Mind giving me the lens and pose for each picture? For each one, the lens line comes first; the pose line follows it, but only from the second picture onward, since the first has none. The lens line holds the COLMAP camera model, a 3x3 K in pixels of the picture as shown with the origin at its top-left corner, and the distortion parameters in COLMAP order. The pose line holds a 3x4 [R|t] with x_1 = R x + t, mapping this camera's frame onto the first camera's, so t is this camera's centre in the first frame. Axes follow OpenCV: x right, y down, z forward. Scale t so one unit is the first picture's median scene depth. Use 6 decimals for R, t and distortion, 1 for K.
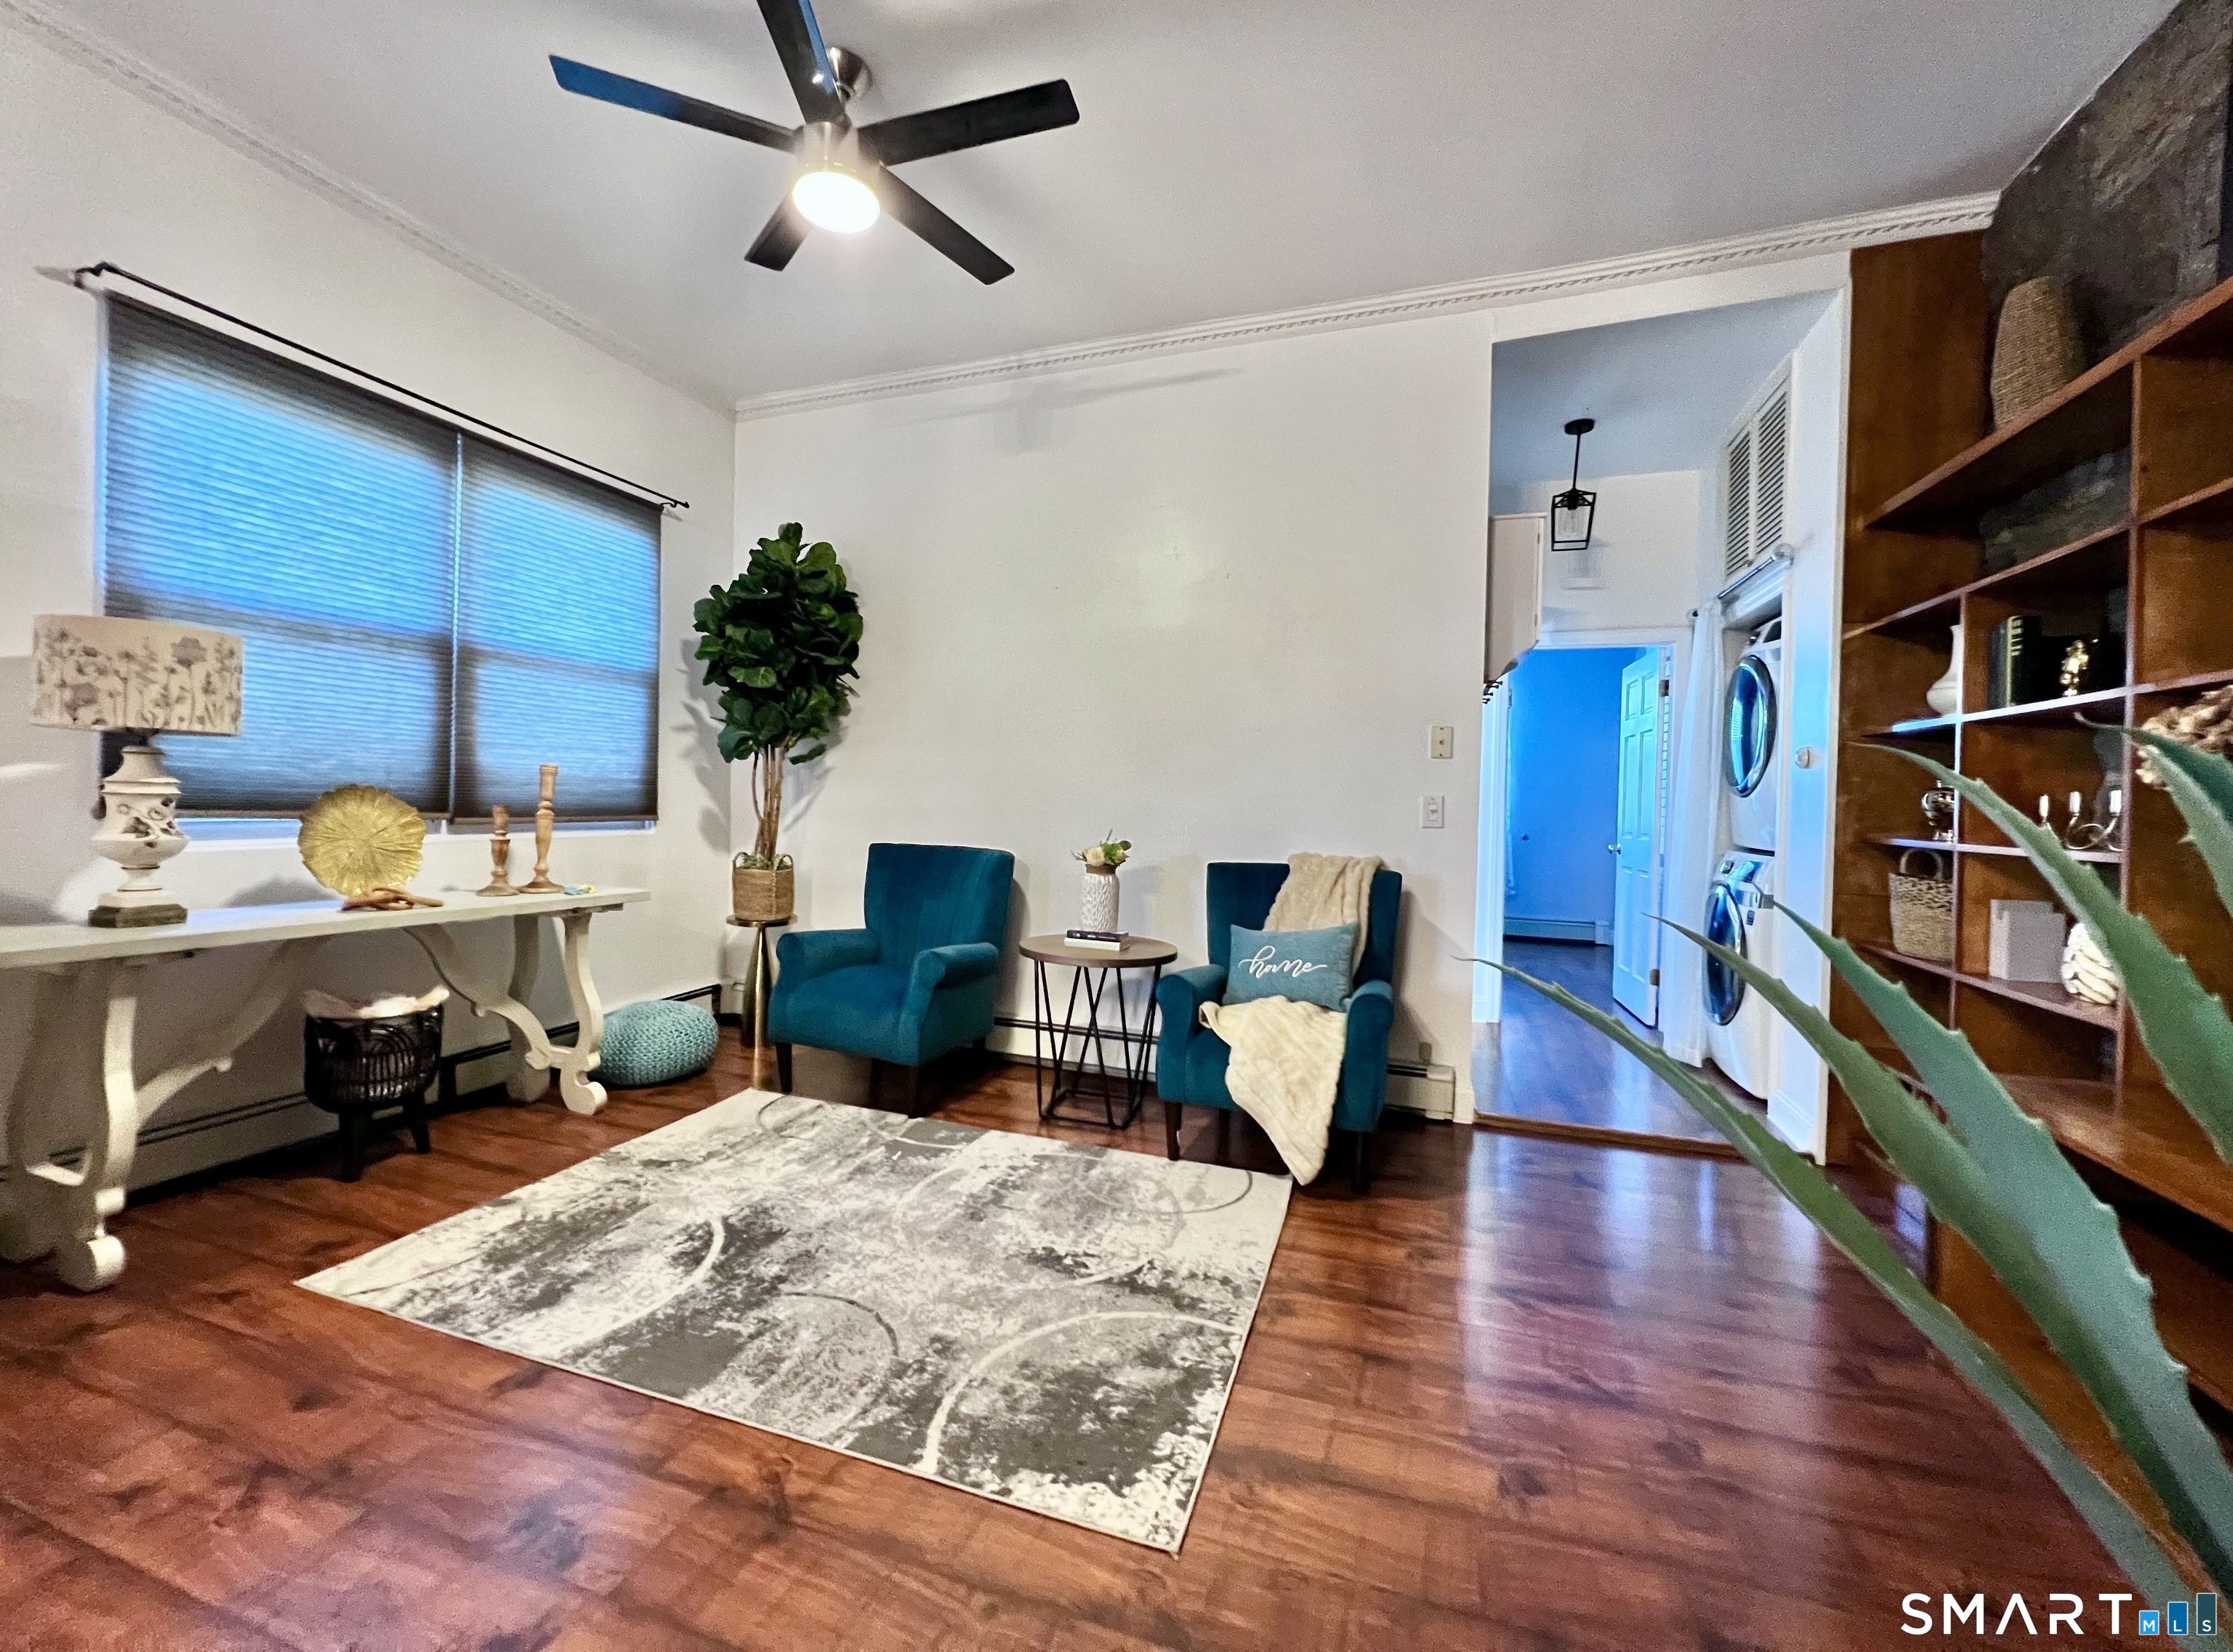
lens RADIAL K [[892.3, 0, 1110.5], [0, 892.3, 806.8], [0, 0, 1]] dist [-0.000977, -0.000177]
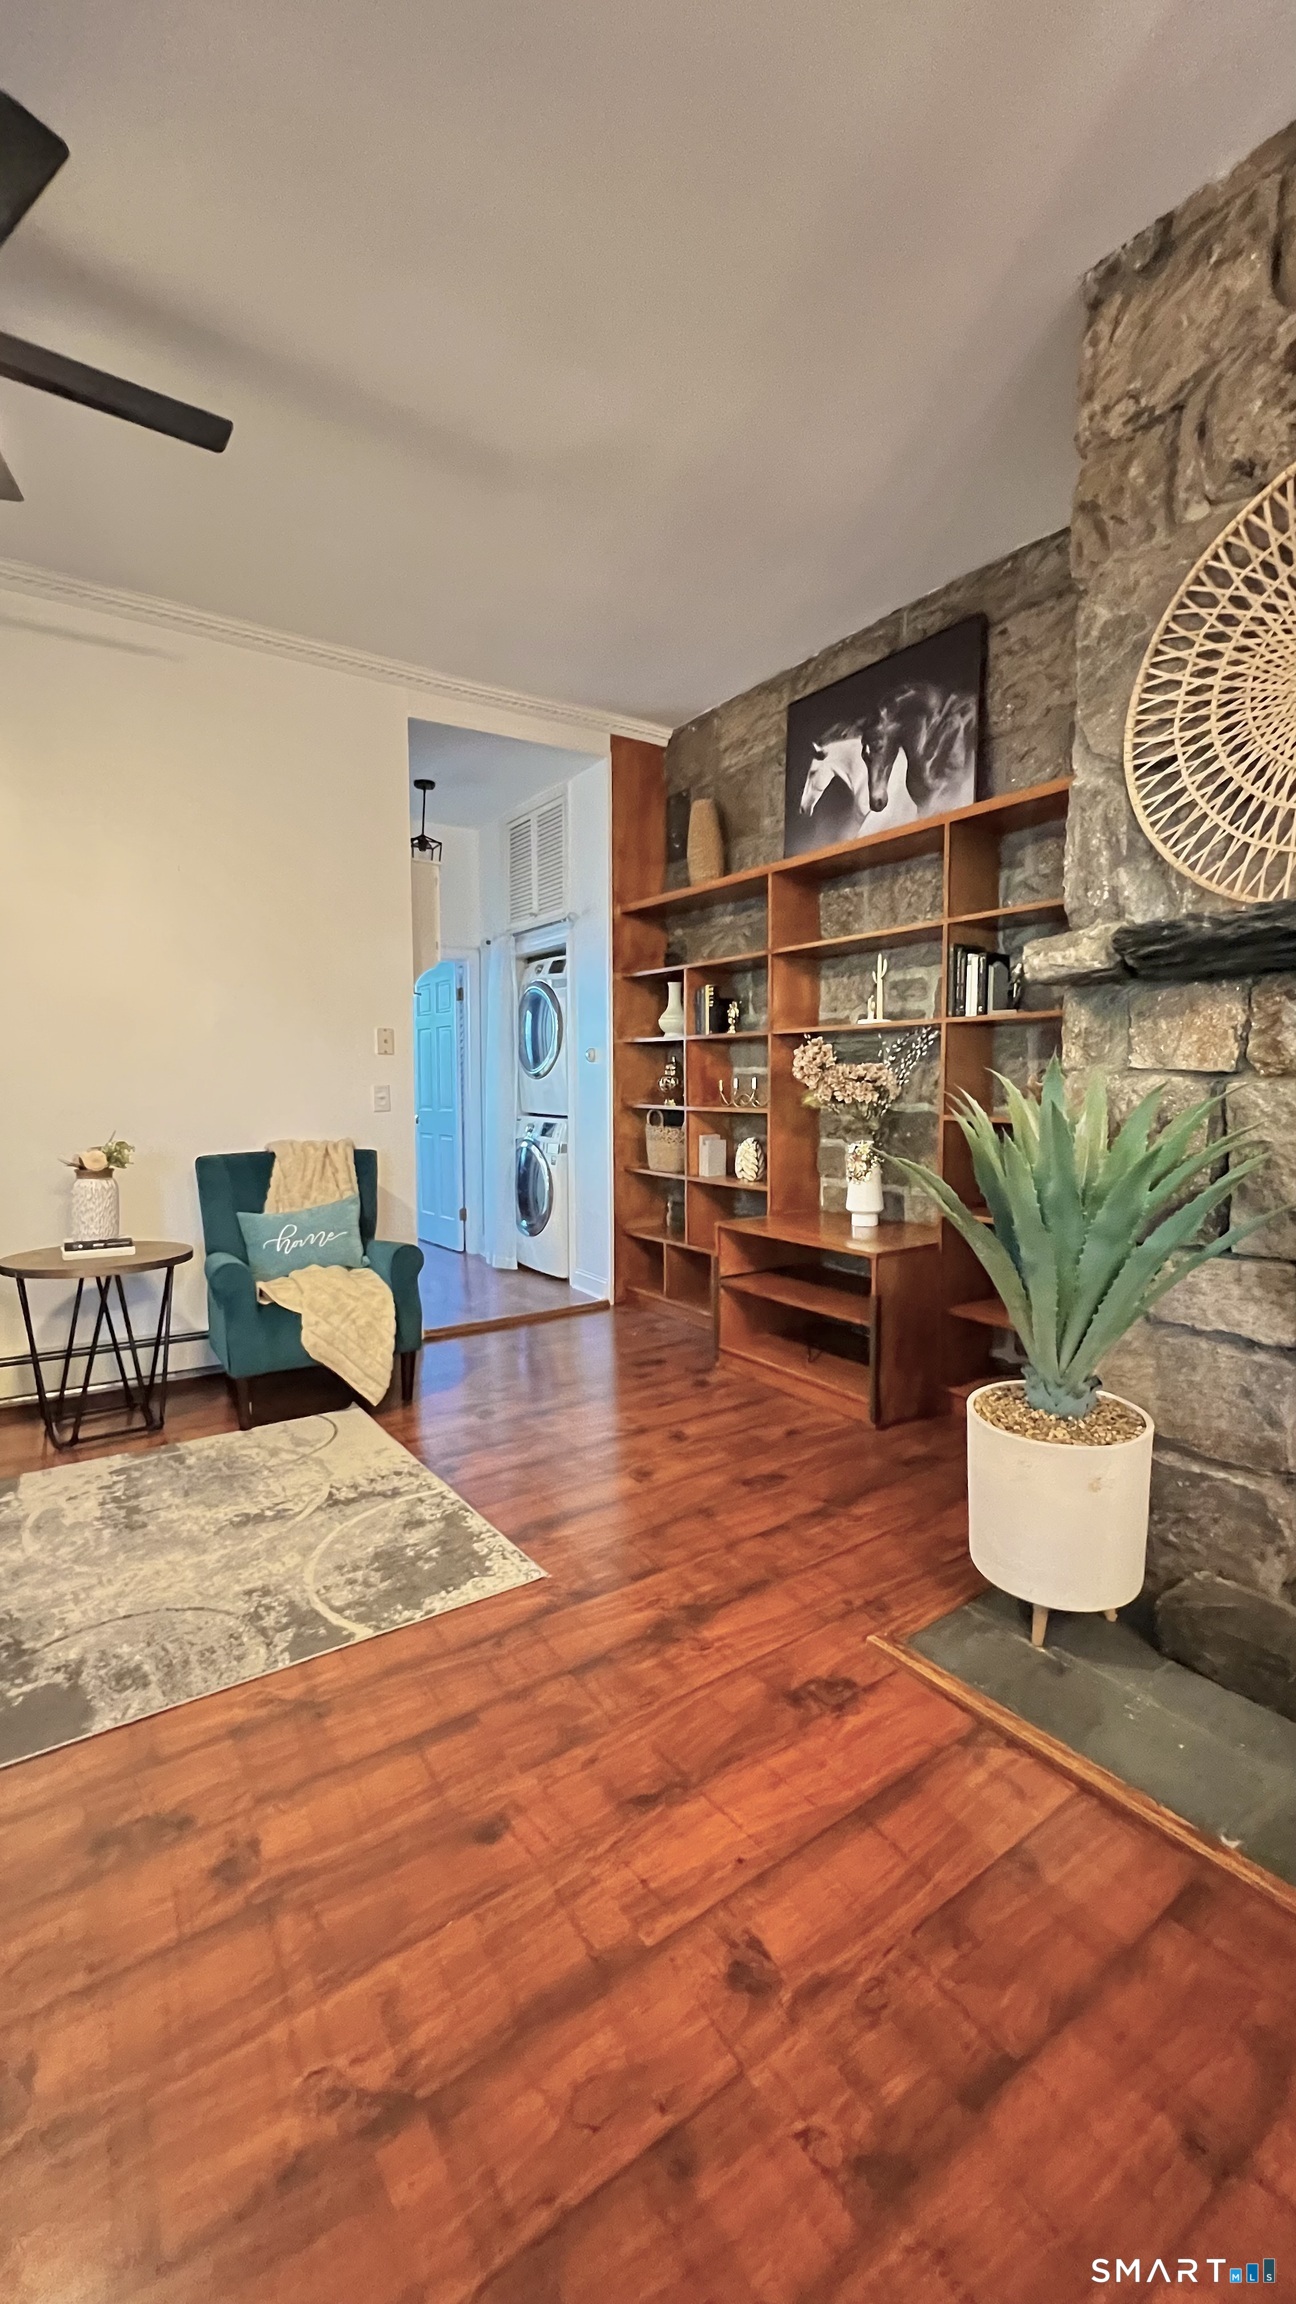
lens RADIAL K [[921.3, 0, 654.1], [0, 921.3, 1146.6], [0, 0, 1]] dist [-0.002873, 0.000312]
pose [[0.587158, -0.081877, 0.805321, -0.620420], [0.022099, 0.996122, 0.085164, -0.038852], [-0.809170, -0.032208, 0.586691, -0.058868]]
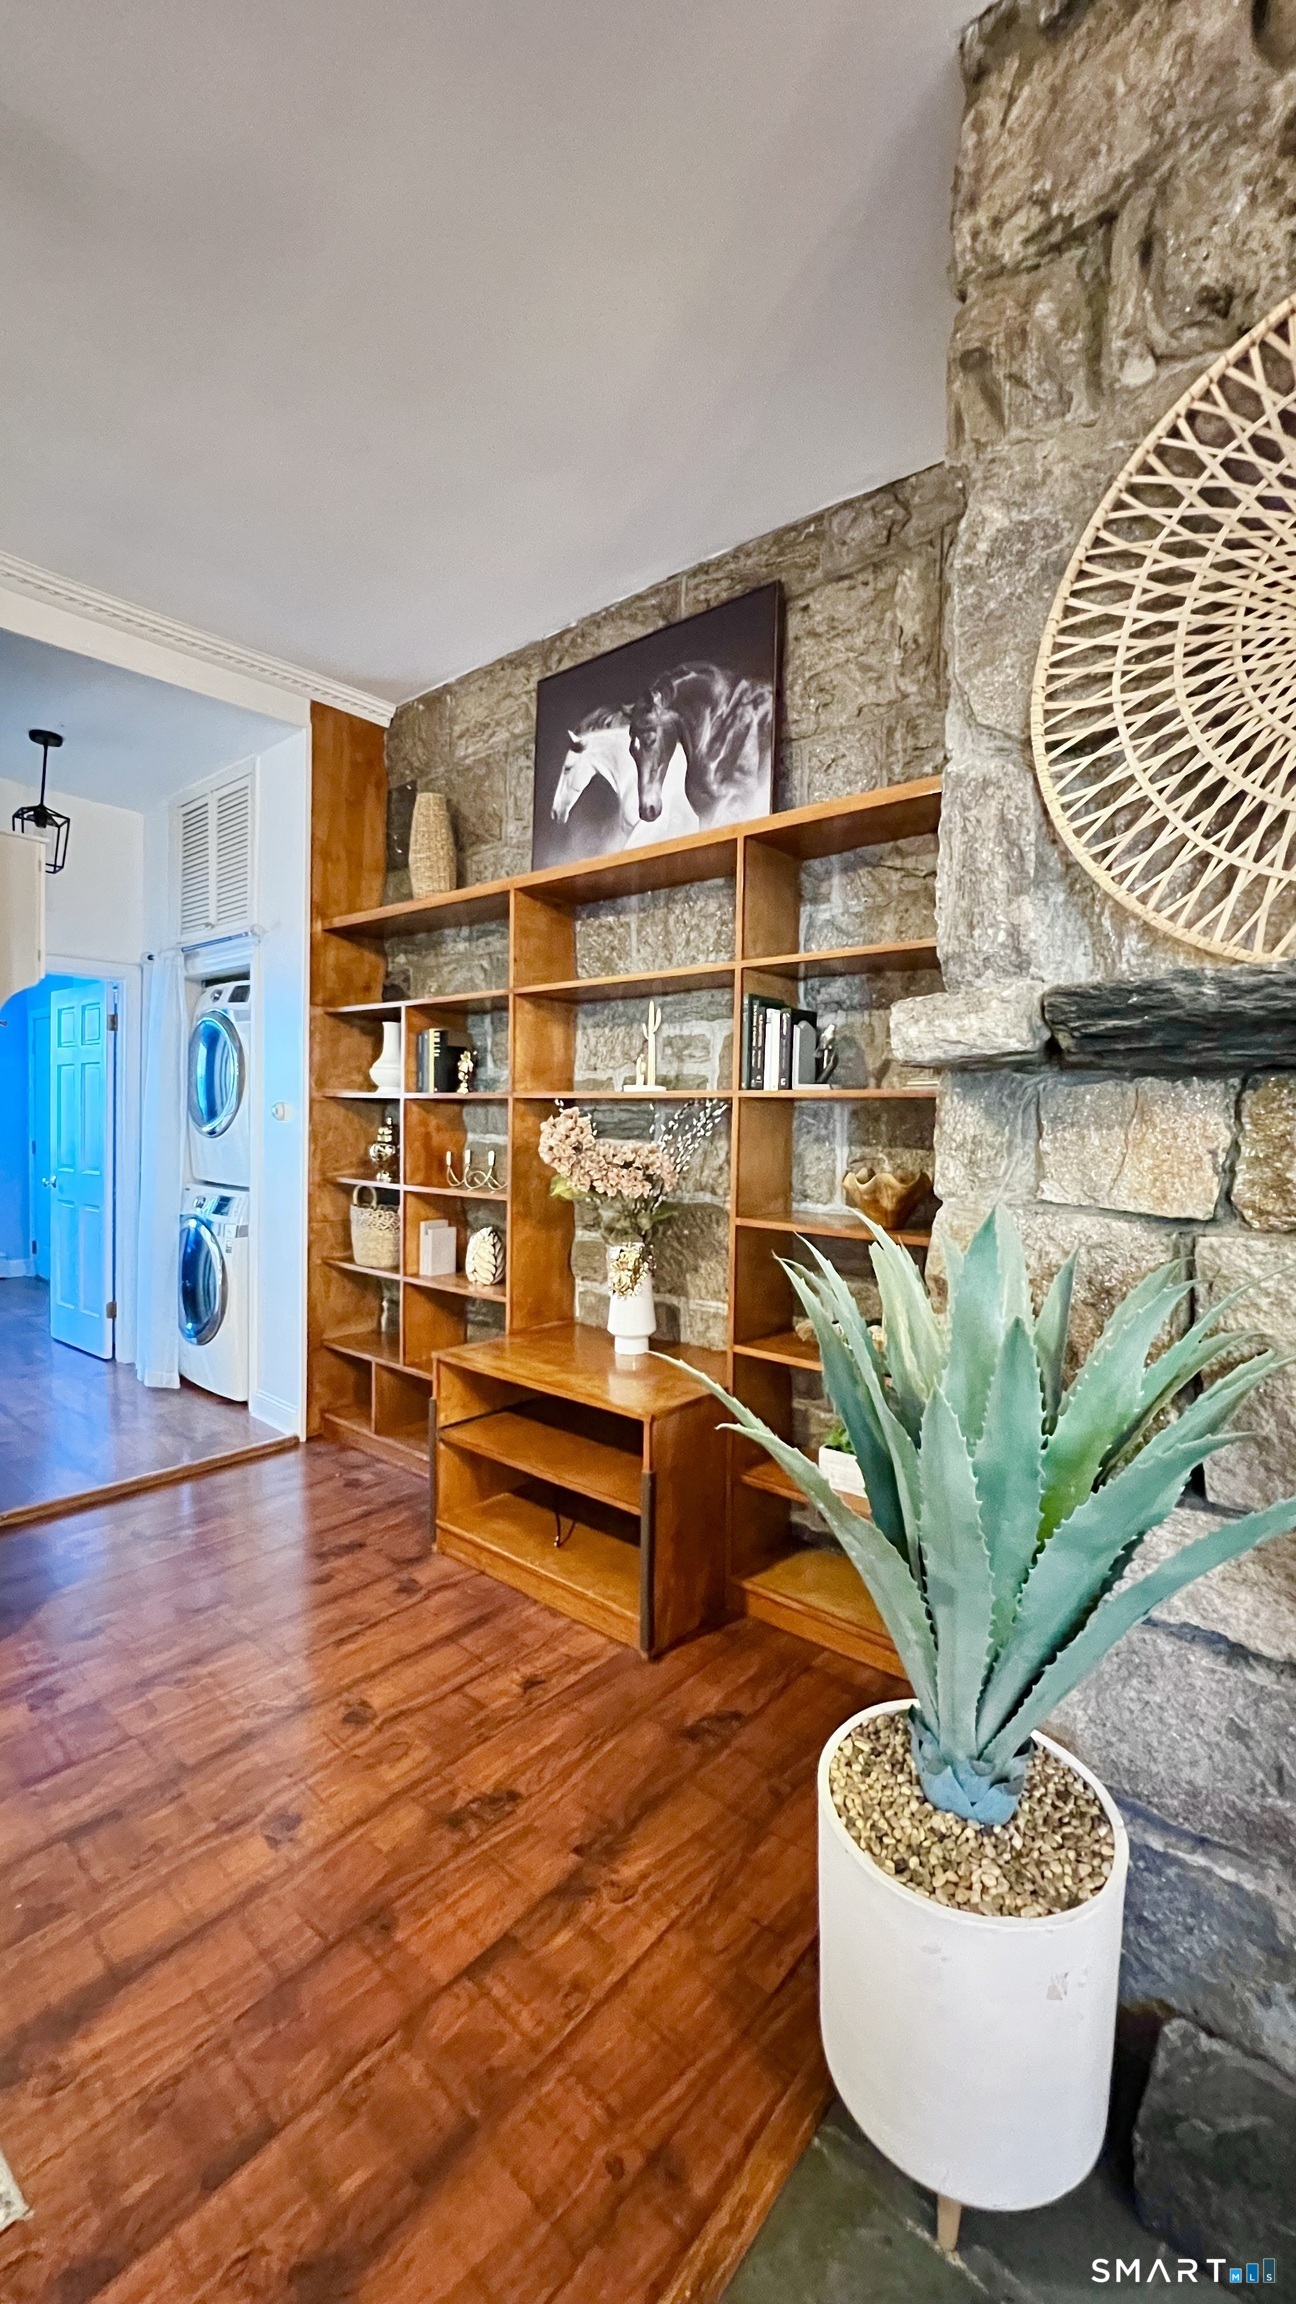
lens RADIAL K [[921.3, 0, 654.1], [0, 921.3, 1146.6], [0, 0, 1]] dist [-0.002873, 0.000312]
pose [[0.359320, -0.044451, 0.932155, -0.255387], [-0.002710, 0.998811, 0.048674, -0.090331], [-0.933211, -0.020016, 0.358772, 0.113483]]
